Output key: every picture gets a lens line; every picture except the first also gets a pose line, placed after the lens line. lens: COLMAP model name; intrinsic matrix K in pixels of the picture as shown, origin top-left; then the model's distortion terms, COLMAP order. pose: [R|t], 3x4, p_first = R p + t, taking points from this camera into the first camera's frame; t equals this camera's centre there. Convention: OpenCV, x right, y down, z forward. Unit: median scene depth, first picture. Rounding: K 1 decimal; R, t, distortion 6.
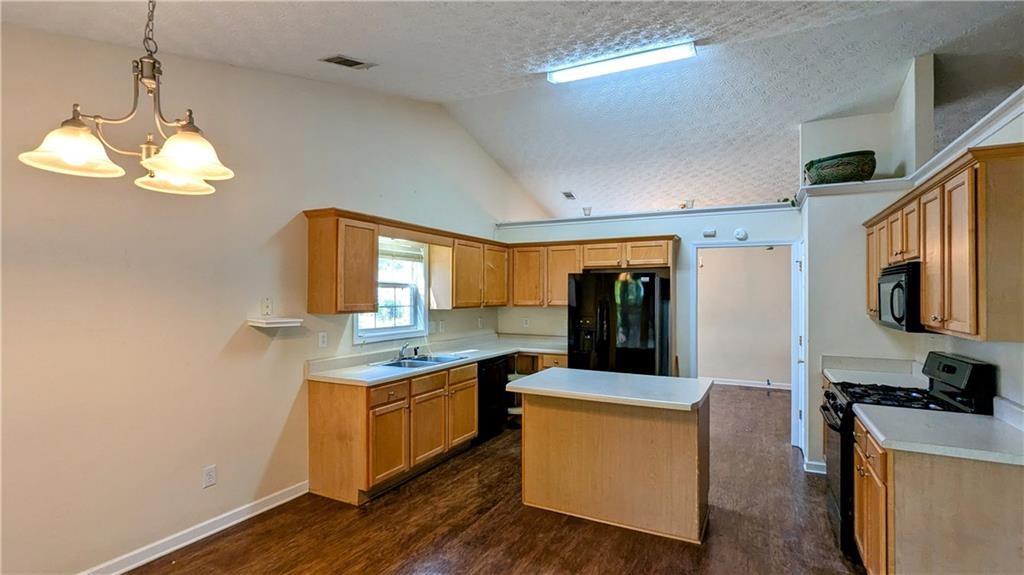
lens RADIAL K [[482.0, 0, 514.0], [0, 482.0, 292.3], [0, 0, 1]] dist [0.004067, -0.000952]
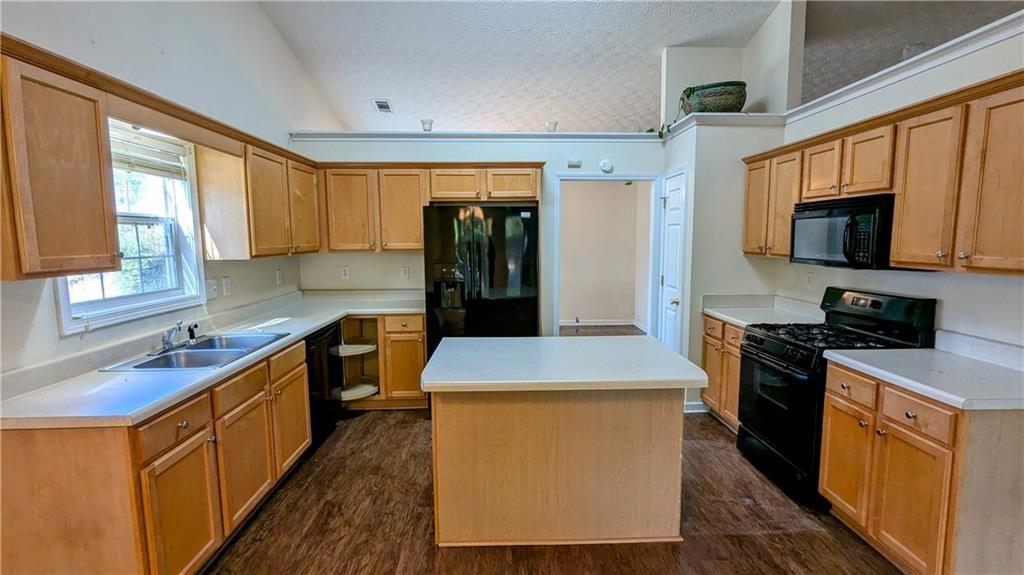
lens RADIAL K [[482.0, 0, 512.1], [0, 482.0, 292.0], [0, 0, 1]] dist [0.004067, -0.000952]
pose [[0.872974, -0.064399, 0.483497, -0.145829], [0.006301, 0.992652, 0.120838, 0.003752], [-0.487726, -0.102442, 0.866965, 0.301154]]
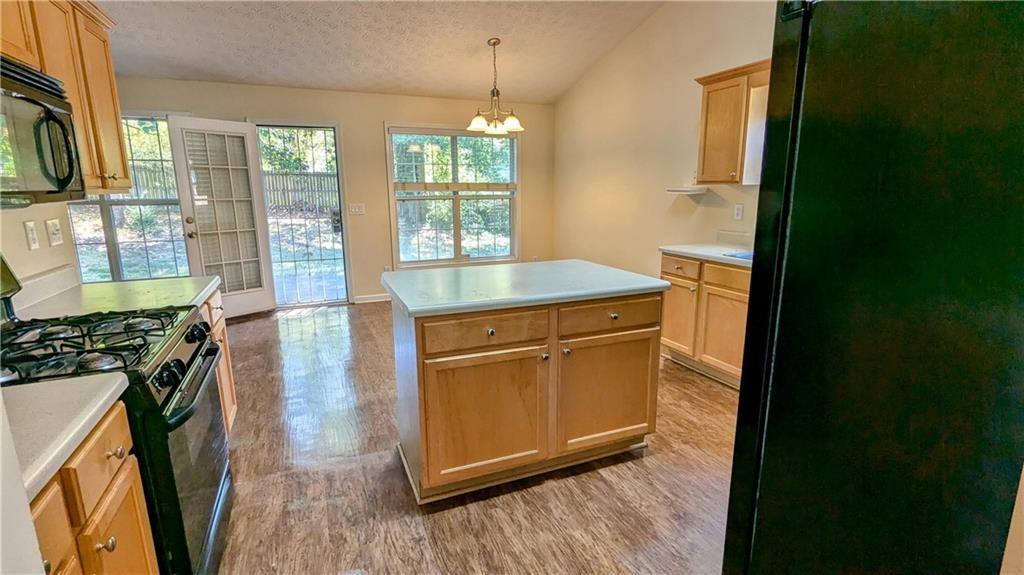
lens RADIAL K [[482.0, 0, 515.1], [0, 482.0, 288.1], [0, 0, 1]] dist [0.004067, -0.000952]
pose [[-0.629349, 0.160720, -0.760322, 0.552434], [0.012733, 0.980382, 0.196697, 0.042393], [0.777019, 0.114110, -0.619049, 1.060525]]
